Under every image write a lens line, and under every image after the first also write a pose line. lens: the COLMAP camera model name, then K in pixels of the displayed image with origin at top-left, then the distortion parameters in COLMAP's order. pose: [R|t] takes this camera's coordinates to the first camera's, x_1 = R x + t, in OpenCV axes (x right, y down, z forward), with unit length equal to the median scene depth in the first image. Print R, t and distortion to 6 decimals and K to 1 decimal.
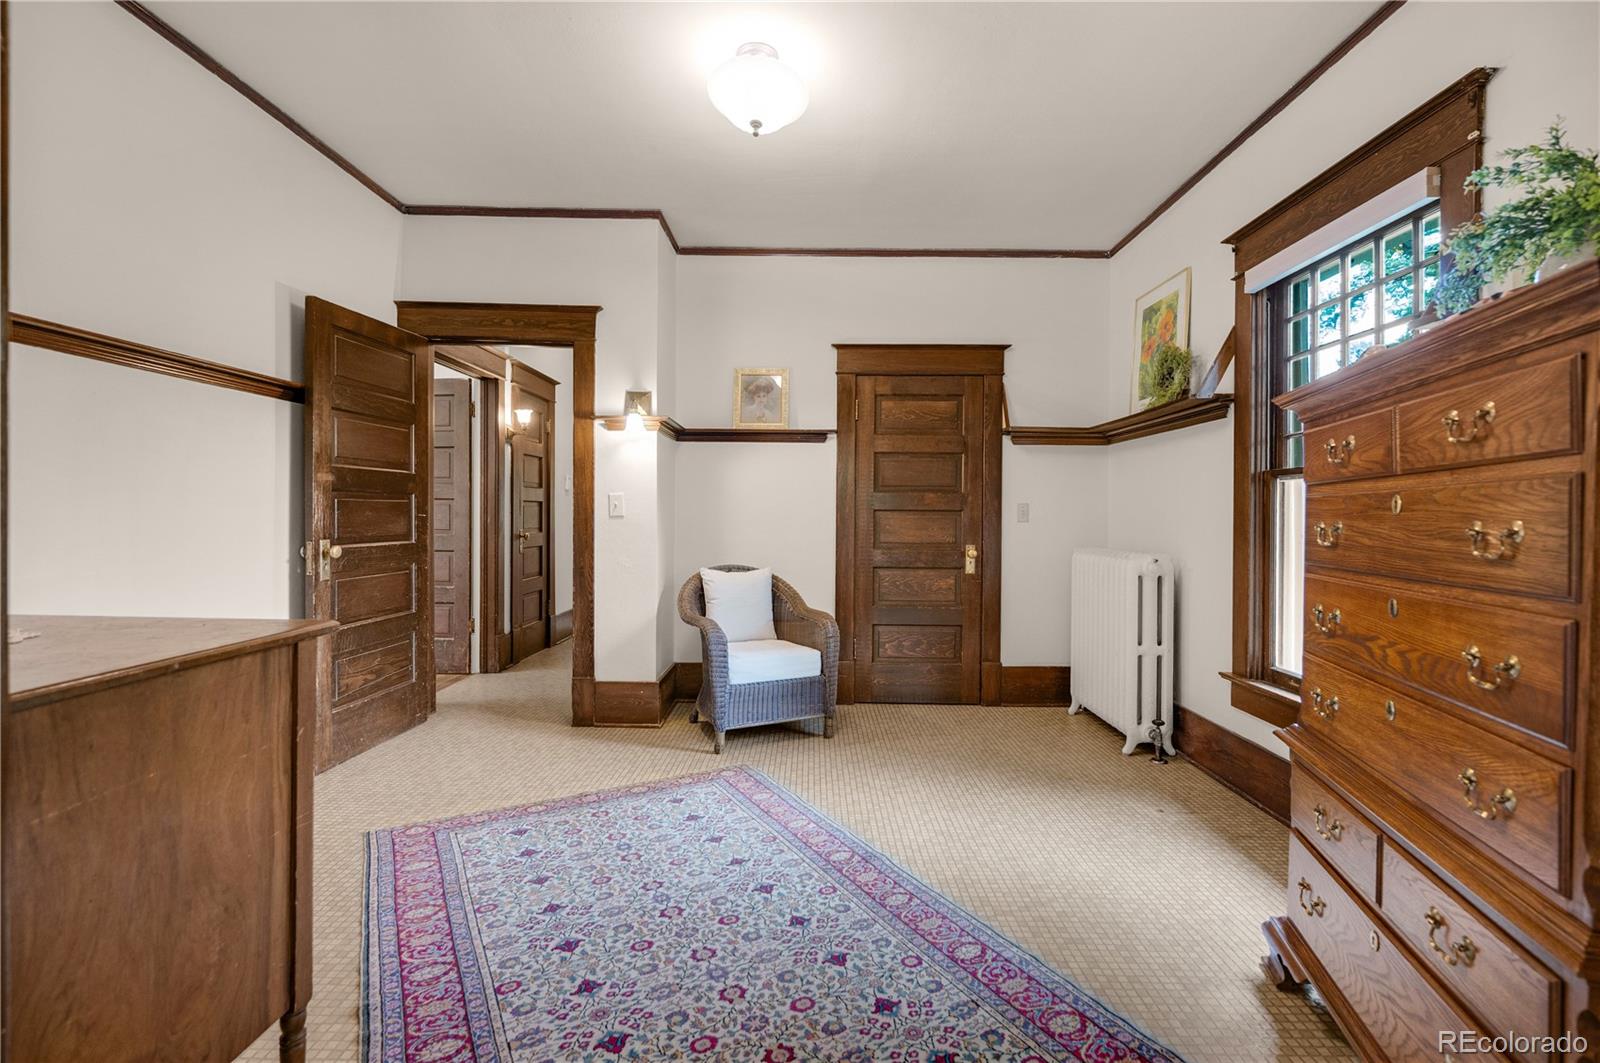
lens RADIAL K [[691.8, 0, 800.0], [0, 691.8, 531.5], [0, 0, 1]] dist [-0.000315, -0.000051]
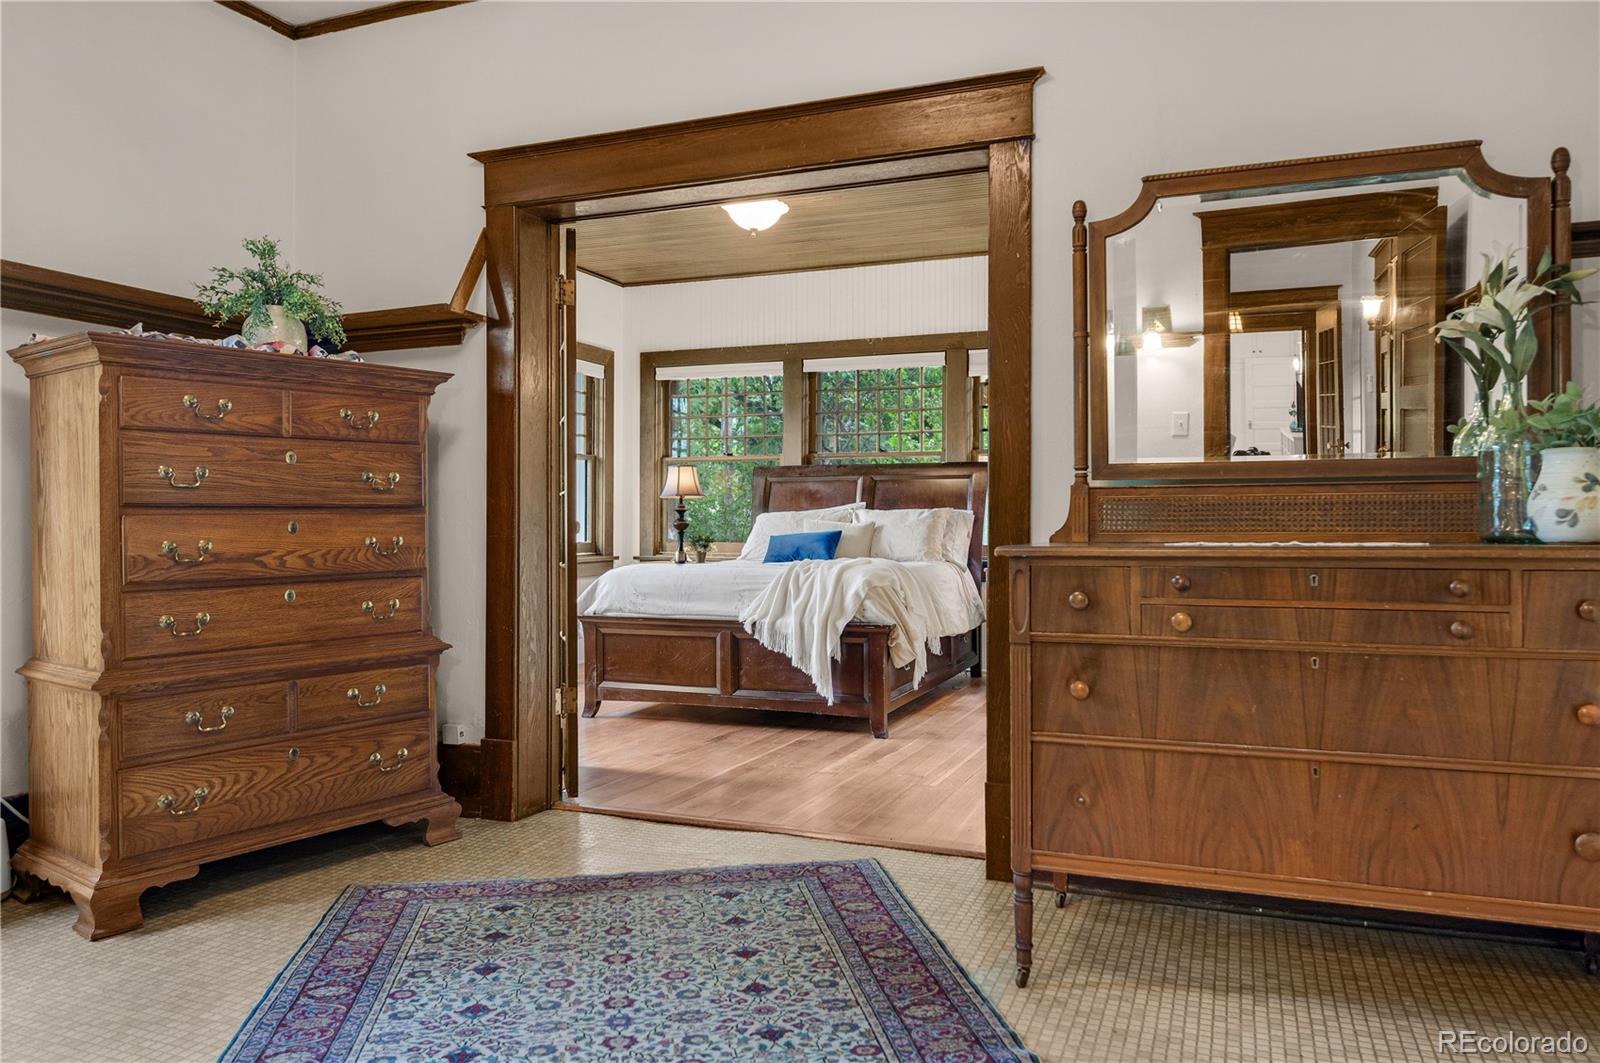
lens RADIAL K [[1099.5, 0, 815.7], [0, 1099.5, 514.2], [0, 0, 1]] dist [0.000384, -0.003287]
pose [[-0.935498, -0.004627, 0.353303, -0.763206], [0.002790, 0.999786, 0.020480, 0.027572], [-0.353322, 0.020144, -0.935285, 2.058877]]
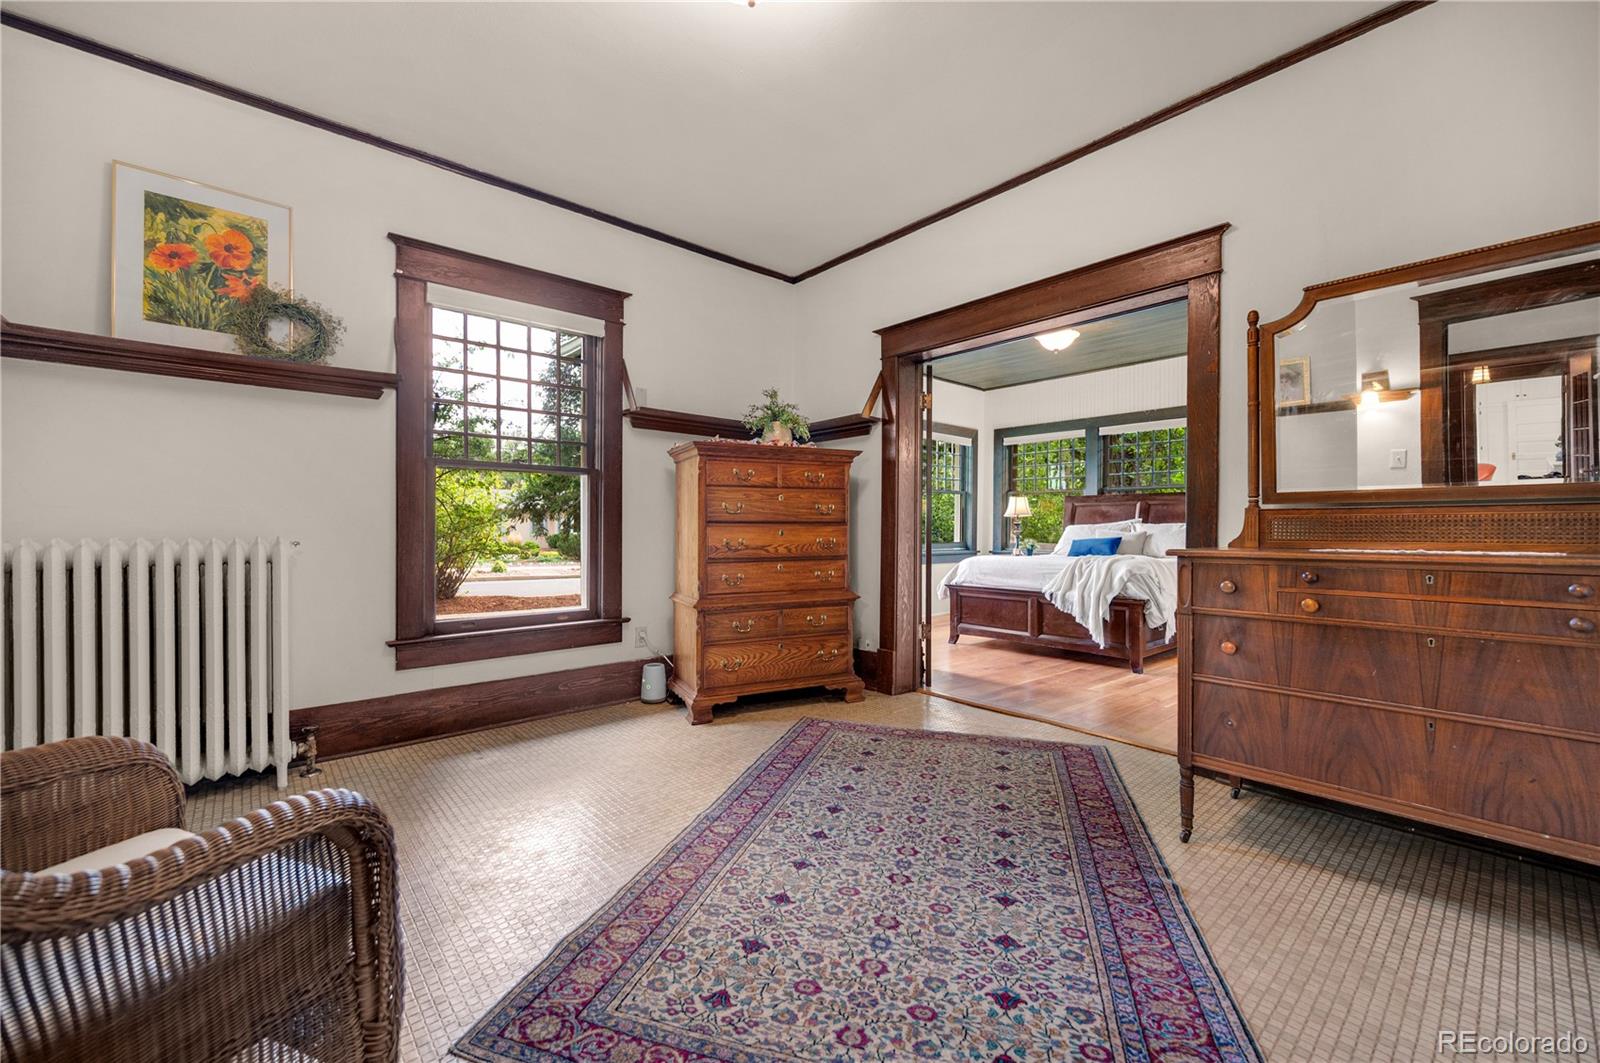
lens RADIAL K [[648.0, 0, 805.8], [0, 648.0, 520.6], [0, 0, 1]] dist [-0.001083, -0.000756]
pose [[-0.669184, -0.001598, 0.743095, -0.943905], [0.009353, 0.999900, 0.010573, 0.022778], [-0.743038, 0.014026, -0.669102, 2.031260]]
